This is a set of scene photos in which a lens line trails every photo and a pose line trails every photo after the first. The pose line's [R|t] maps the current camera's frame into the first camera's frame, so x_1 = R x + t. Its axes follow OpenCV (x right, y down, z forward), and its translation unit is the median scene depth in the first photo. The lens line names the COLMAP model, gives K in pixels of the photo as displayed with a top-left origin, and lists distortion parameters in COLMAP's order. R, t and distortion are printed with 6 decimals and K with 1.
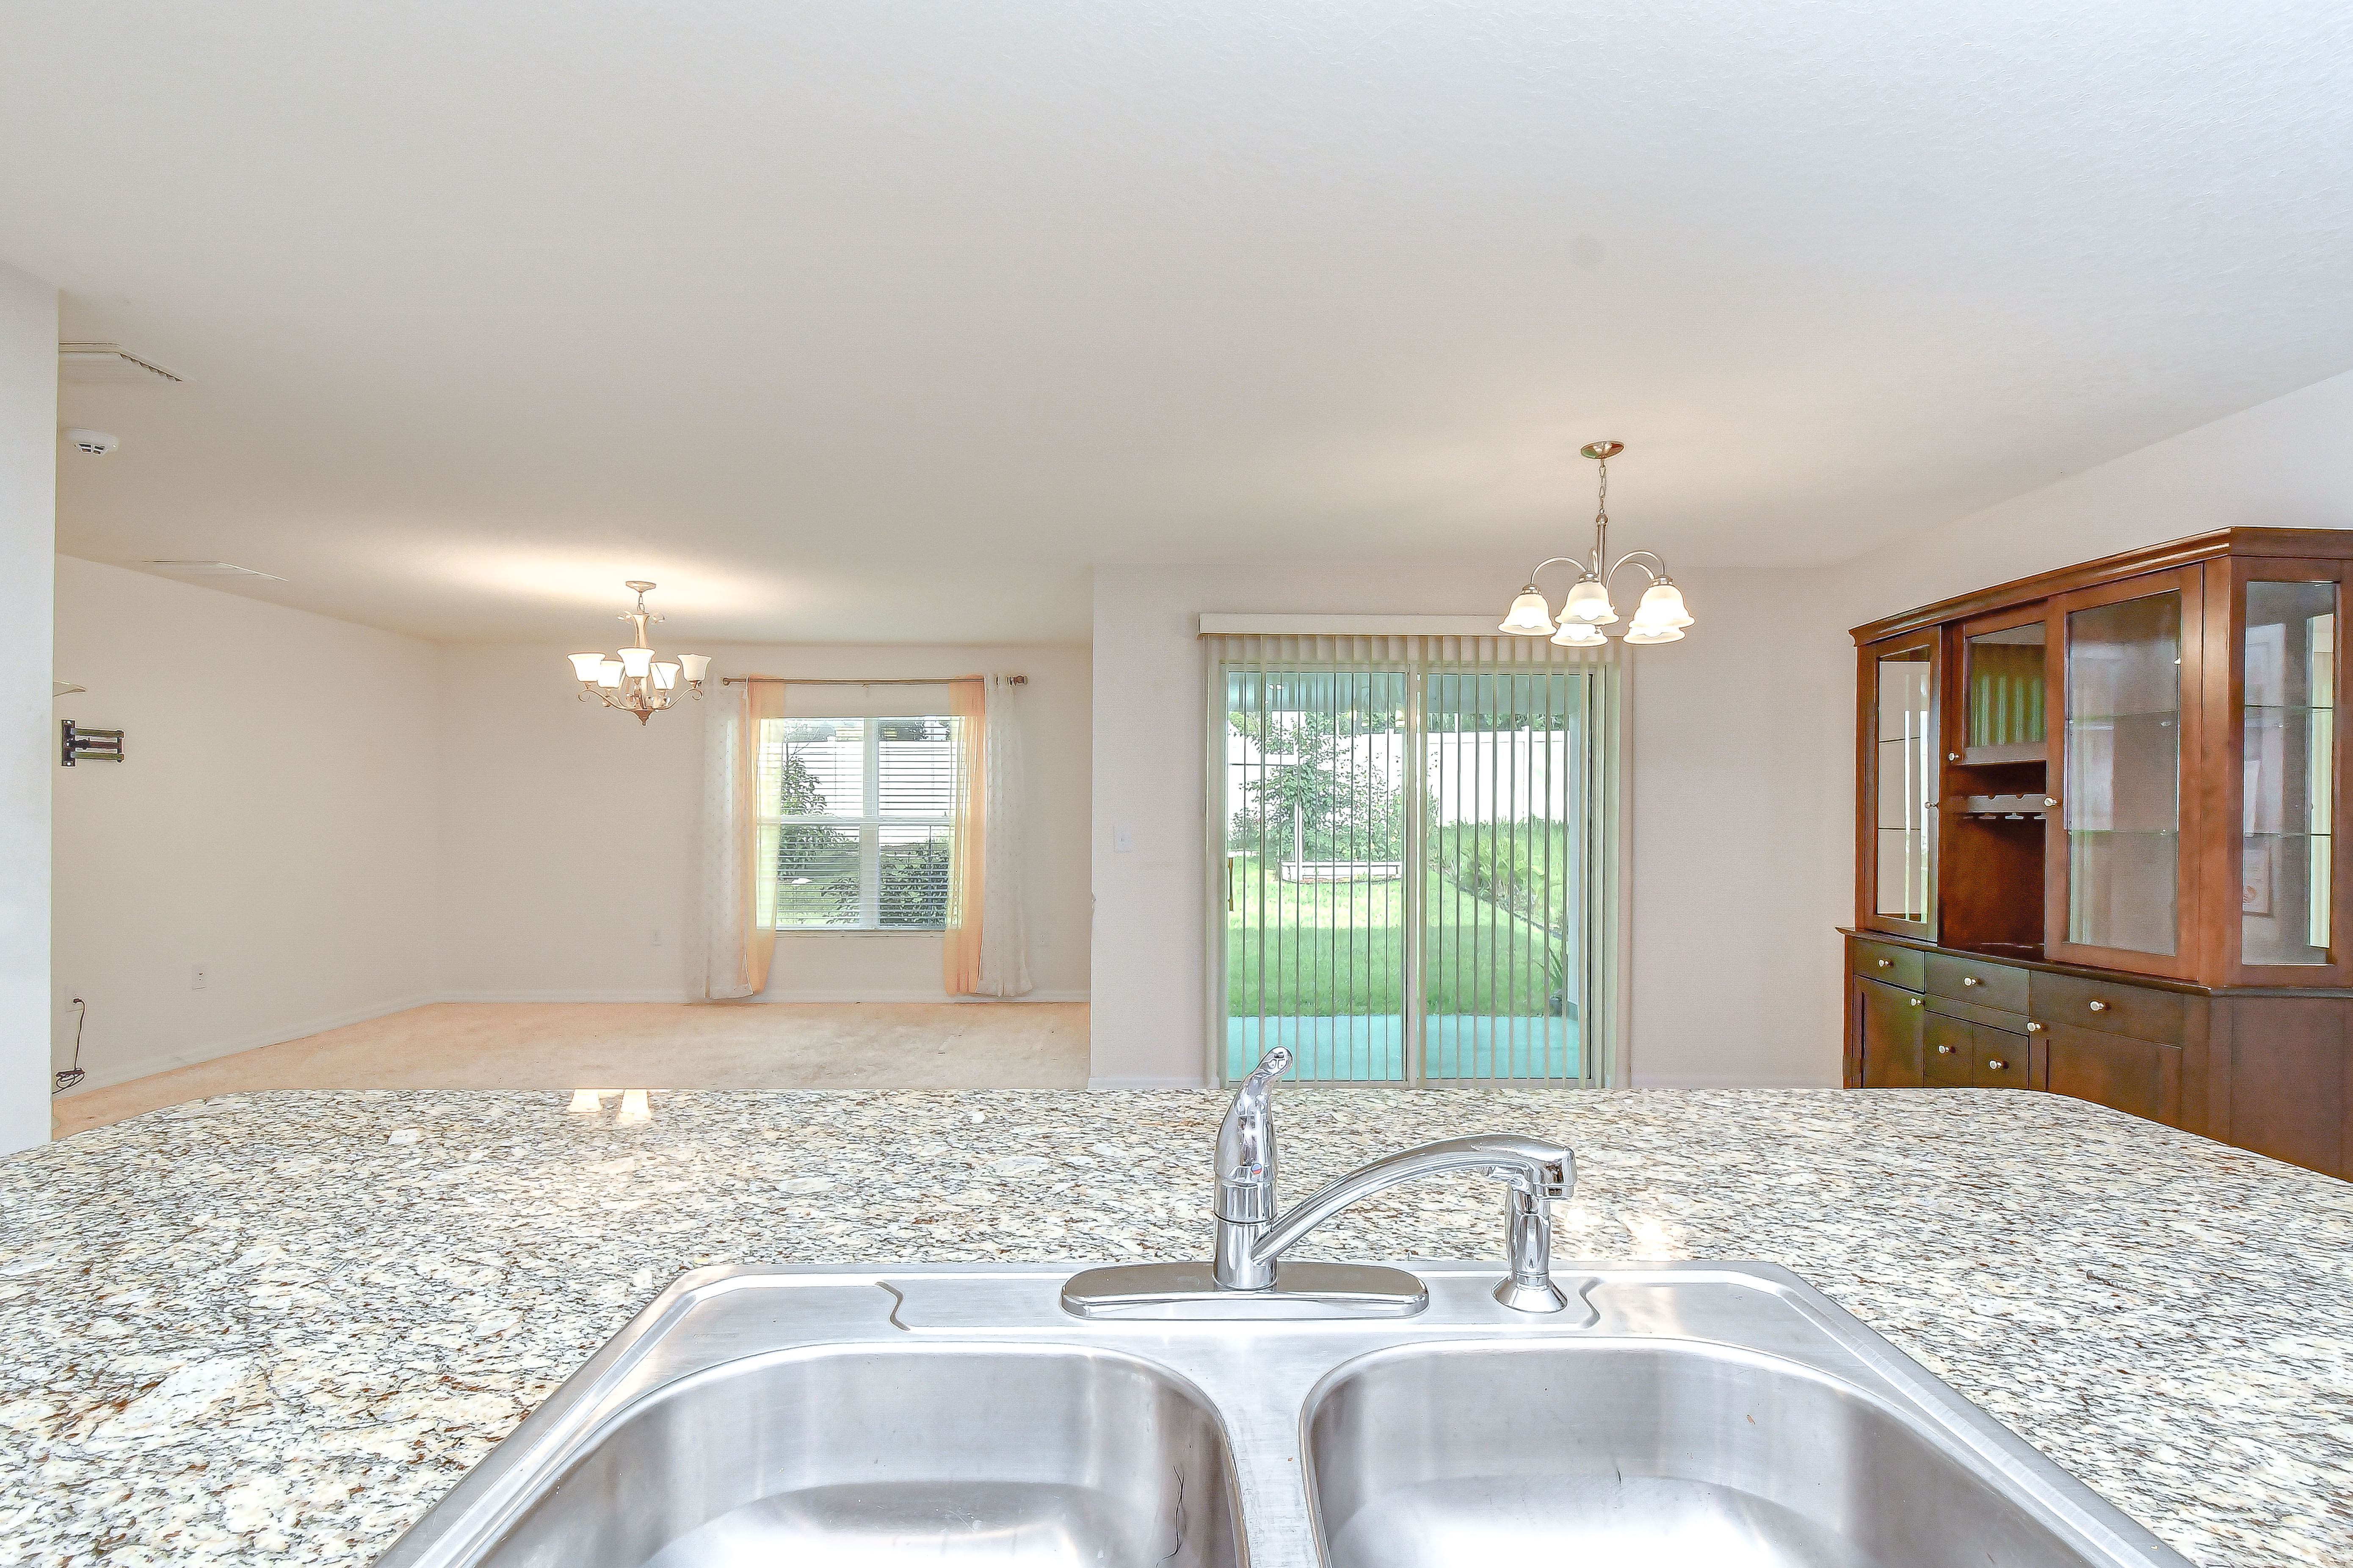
lens RADIAL K [[1072.1, 0, 1167.4], [0, 1072.1, 815.2], [0, 0, 1]] dist [0.007418, -0.007387]
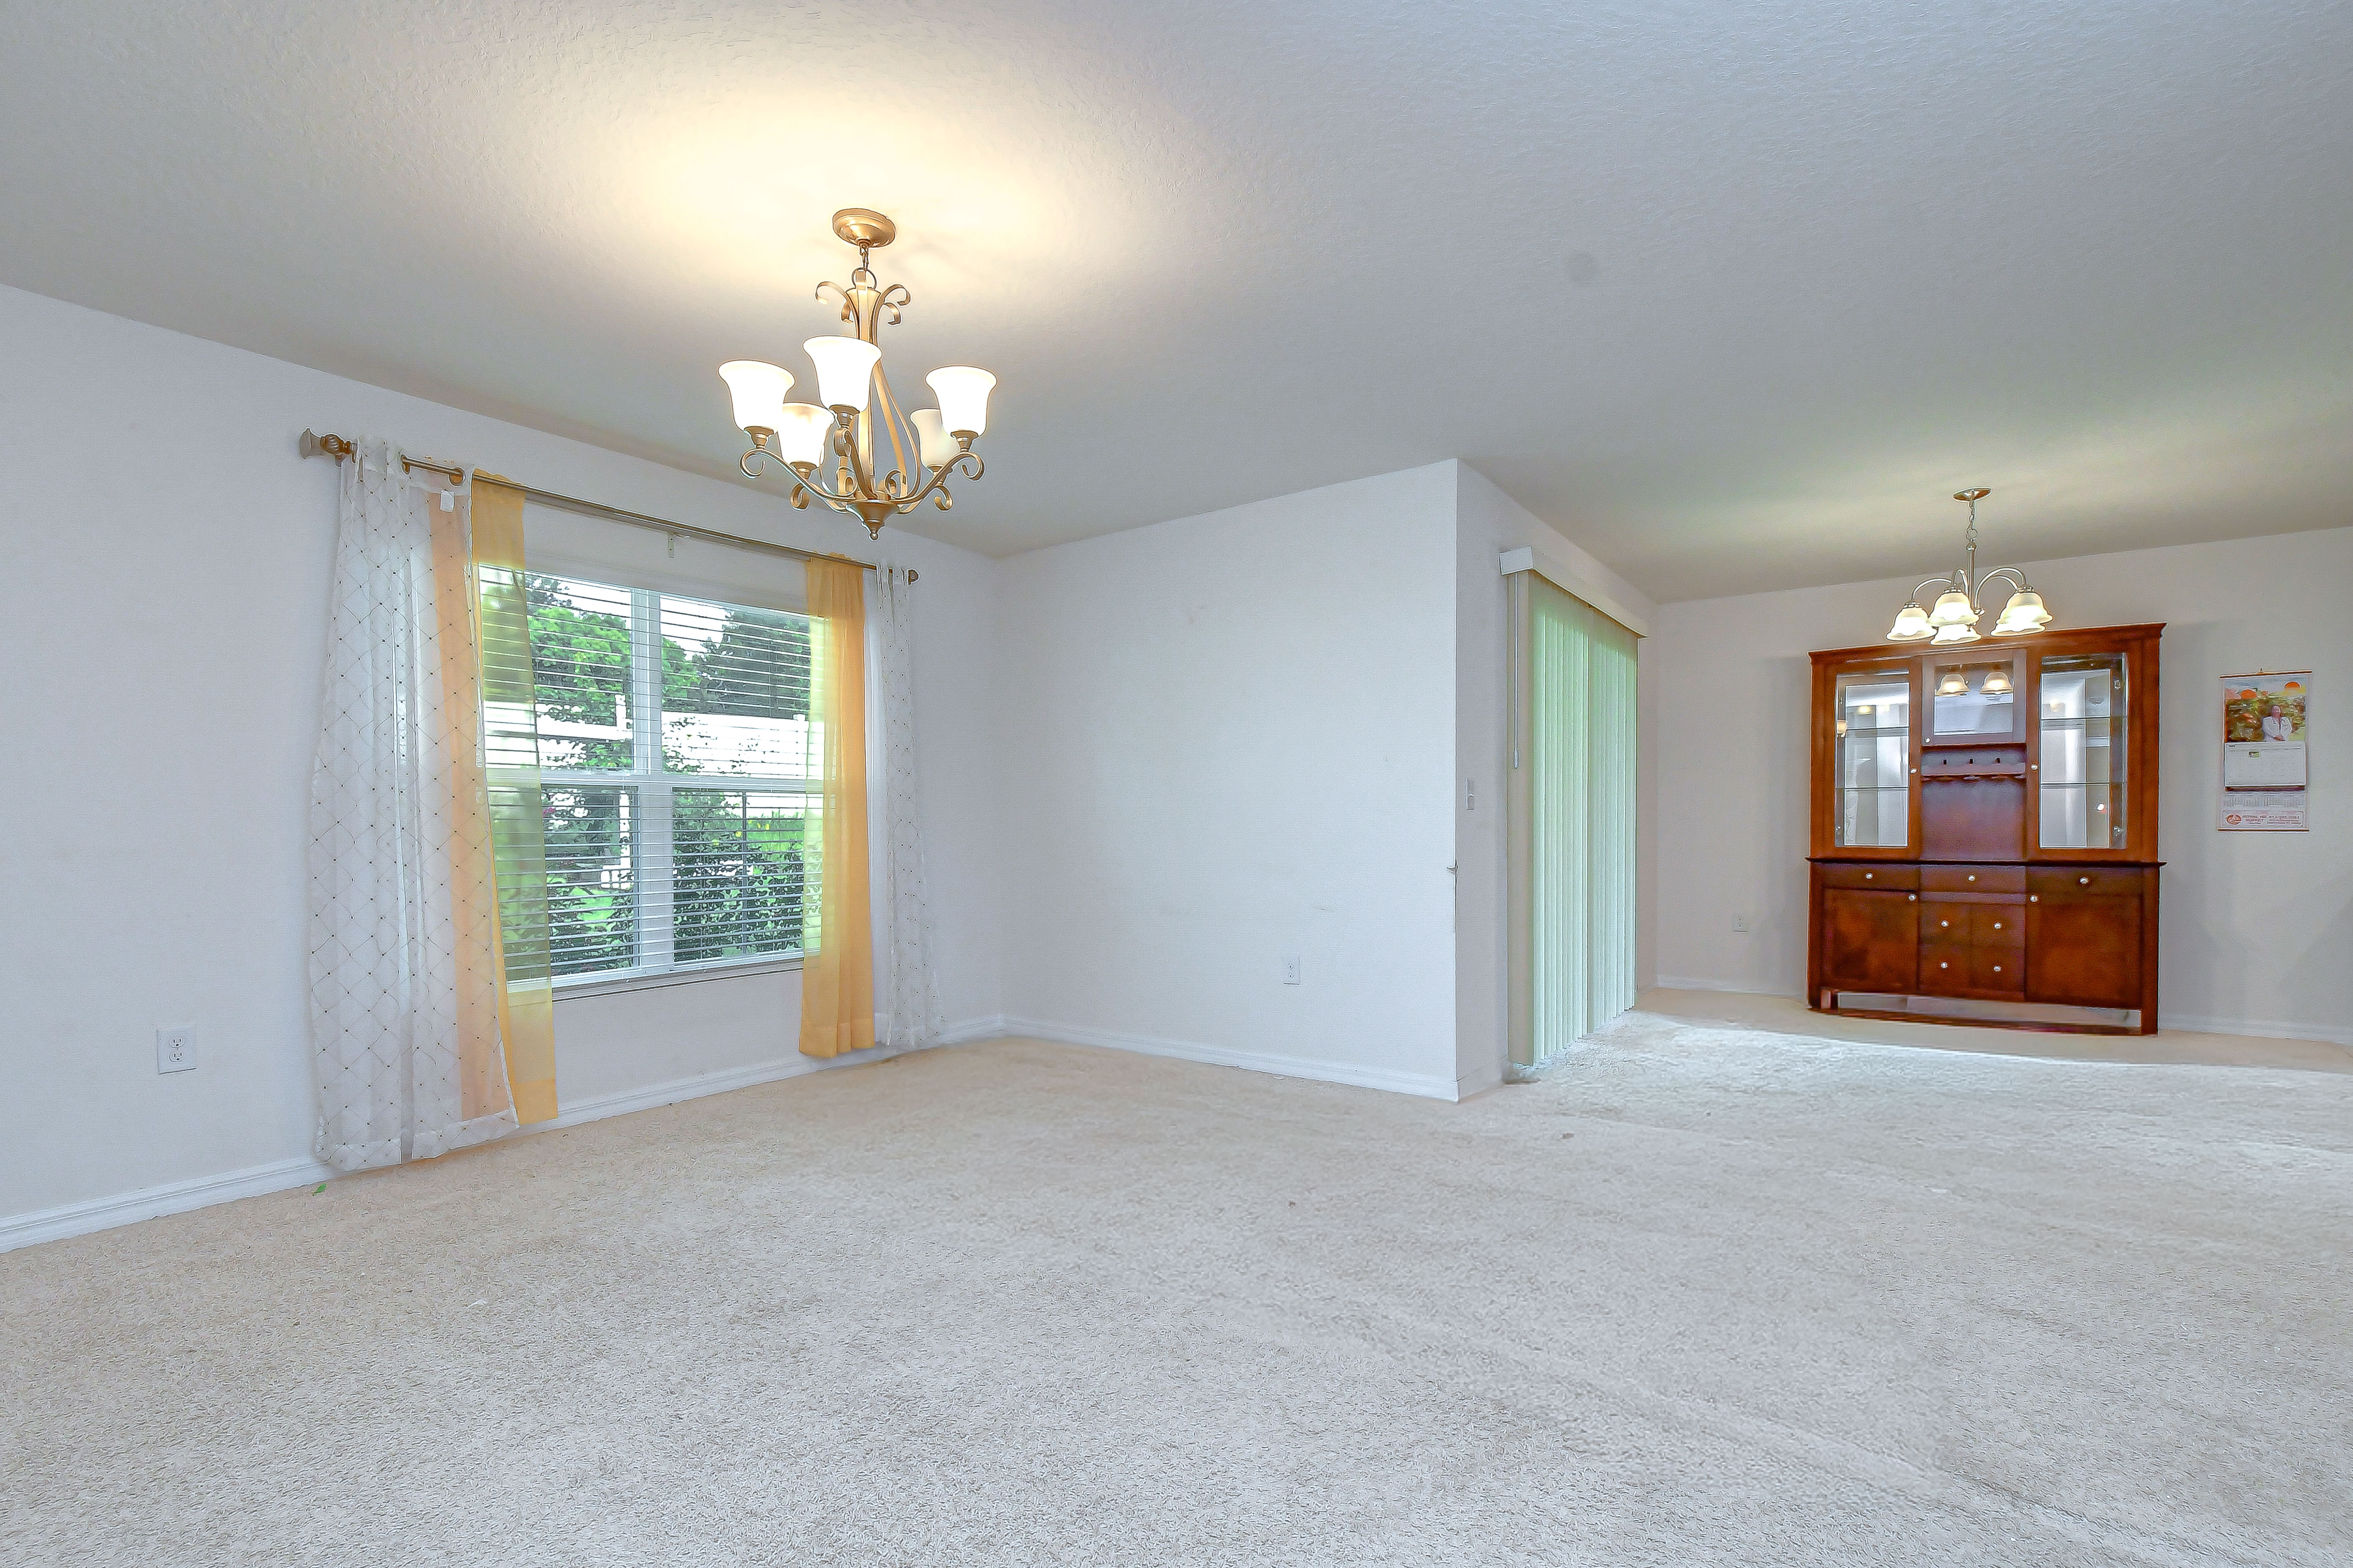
lens RADIAL K [[1072.1, 0, 1145.8], [0, 1072.1, 851.2], [0, 0, 1]] dist [0.007418, -0.007387]
pose [[0.585789, -0.024761, 0.810085, -1.083625], [0.004875, 0.999623, 0.027029, 0.052719], [-0.810449, -0.011884, 0.585689, 0.873683]]
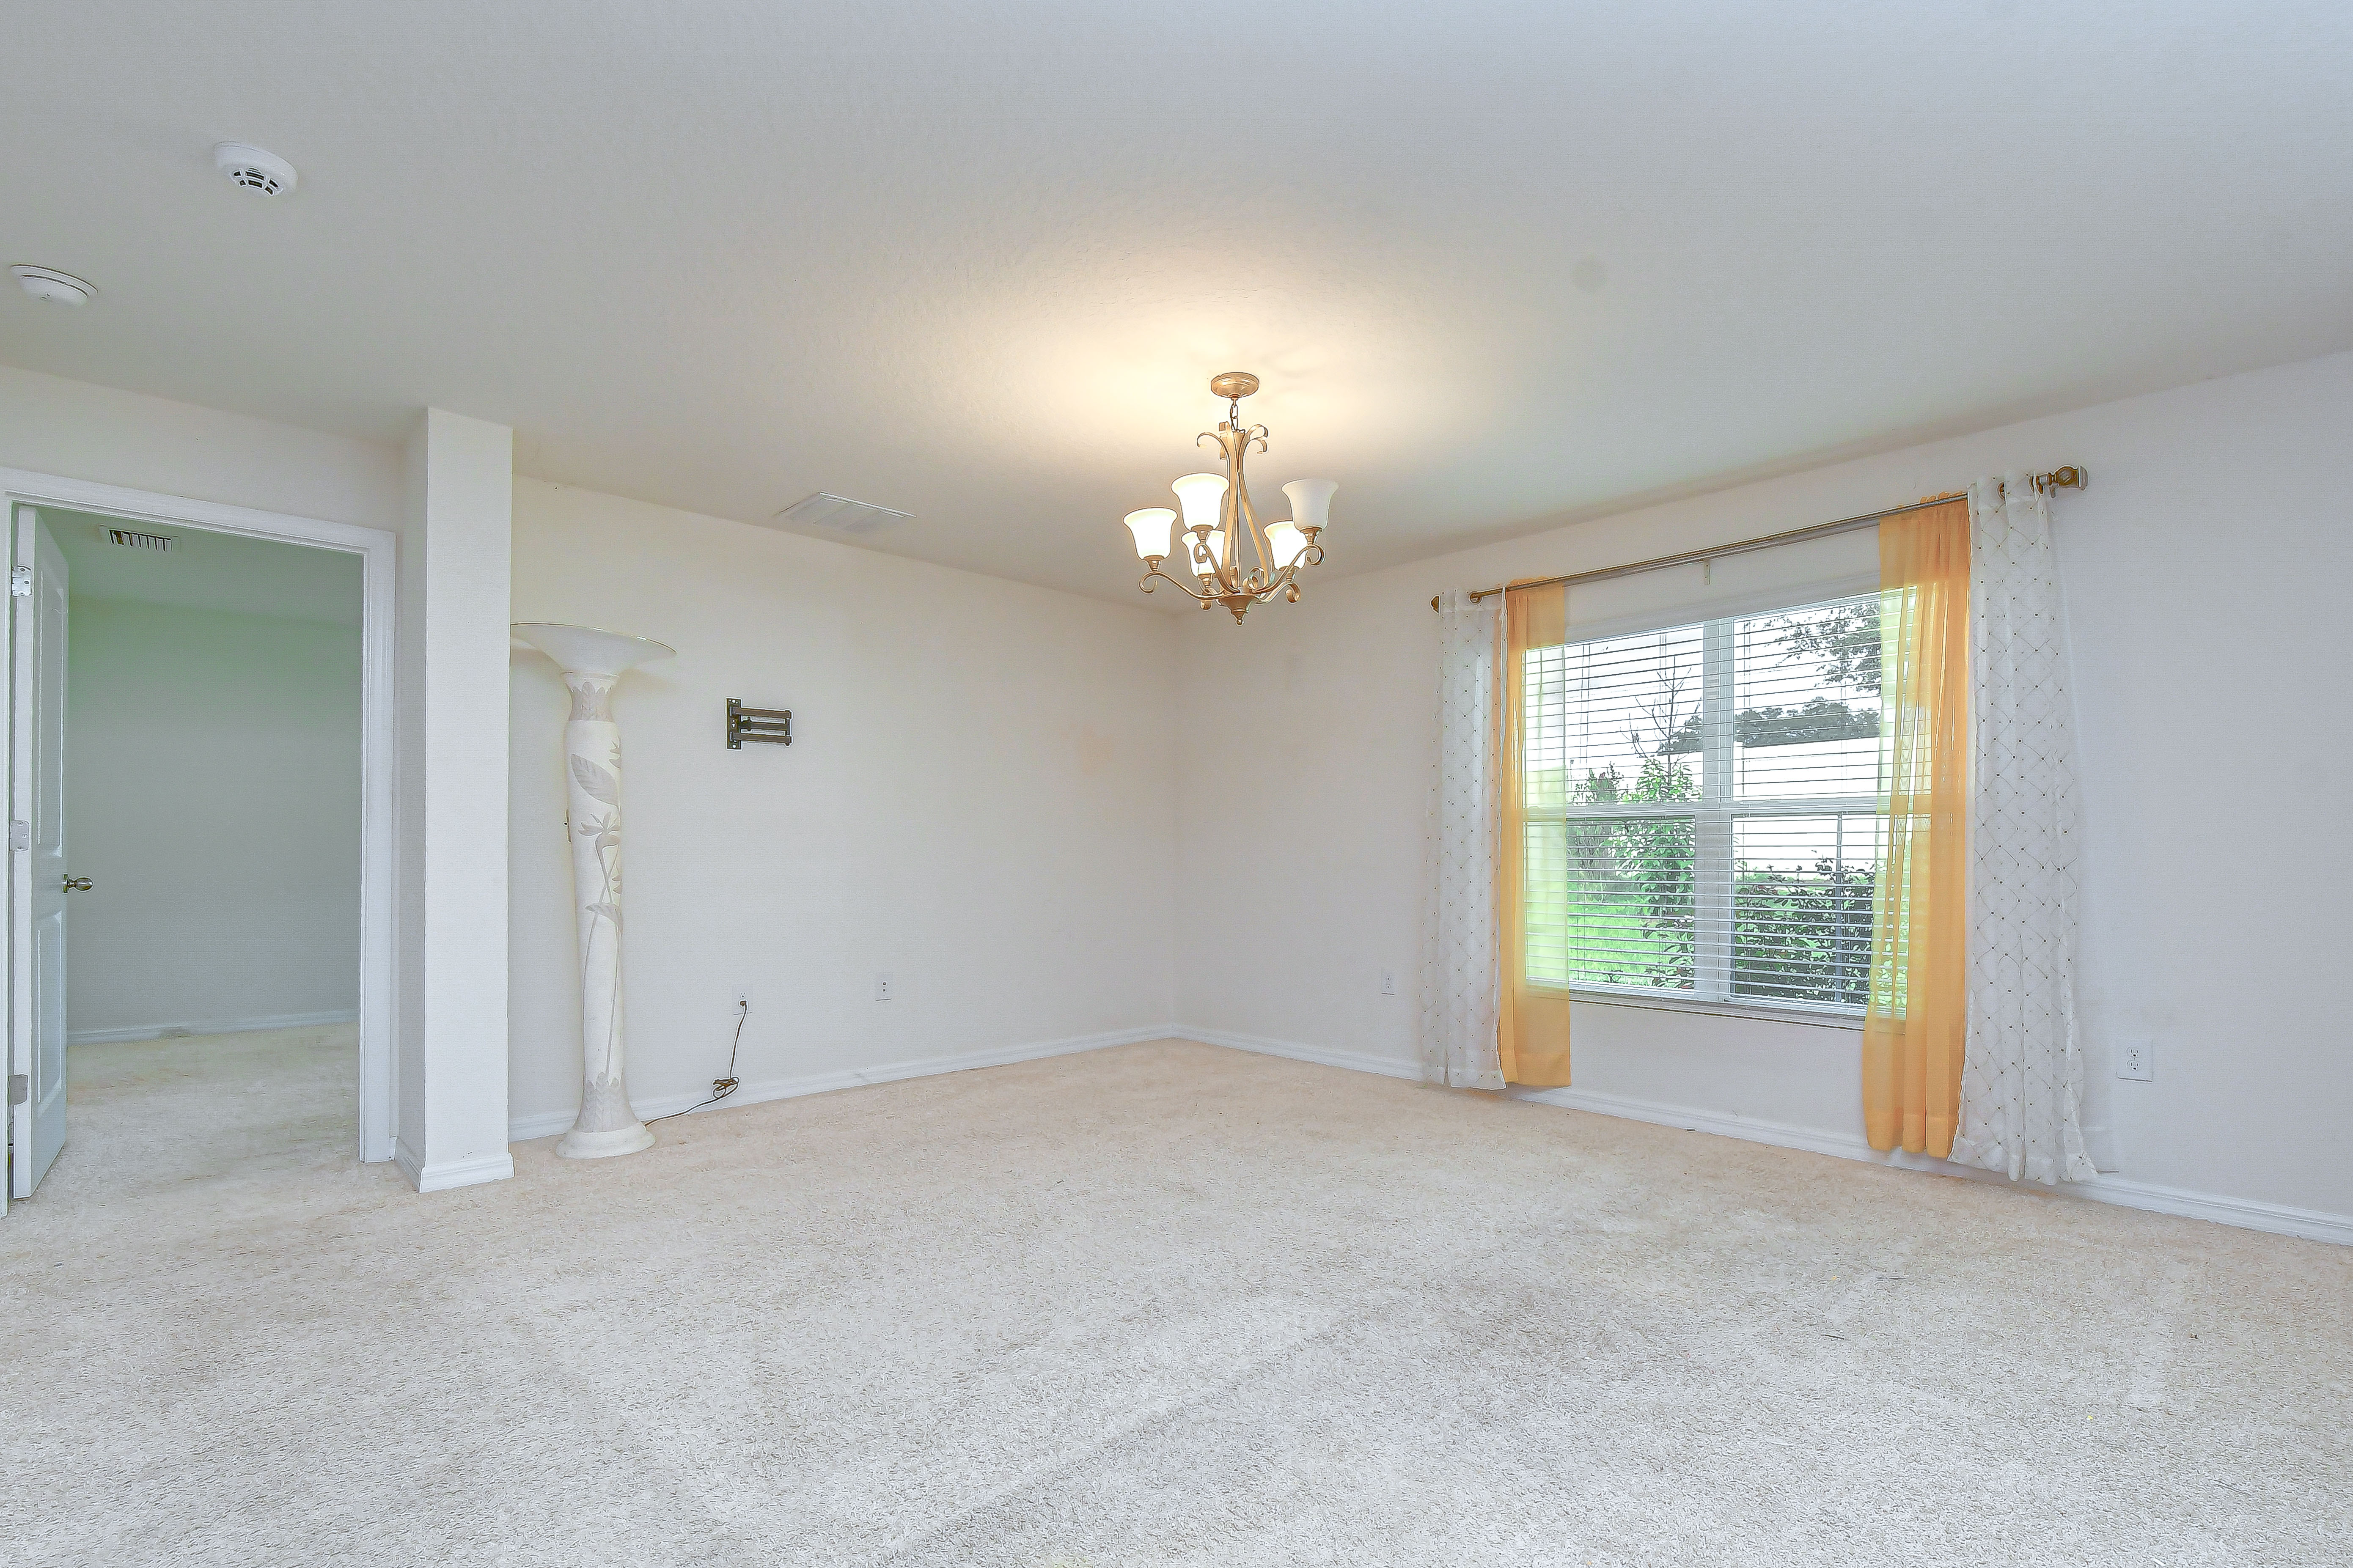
lens RADIAL K [[1072.0, 0, 1168.1], [0, 1072.0, 858.6], [0, 0, 1]] dist [0.007418, -0.007387]
pose [[0.685713, 0.001155, -0.727871, -0.124155], [0.001498, 0.999994, 0.002998, 0.055012], [0.727870, -0.003146, 0.685708, 0.769991]]
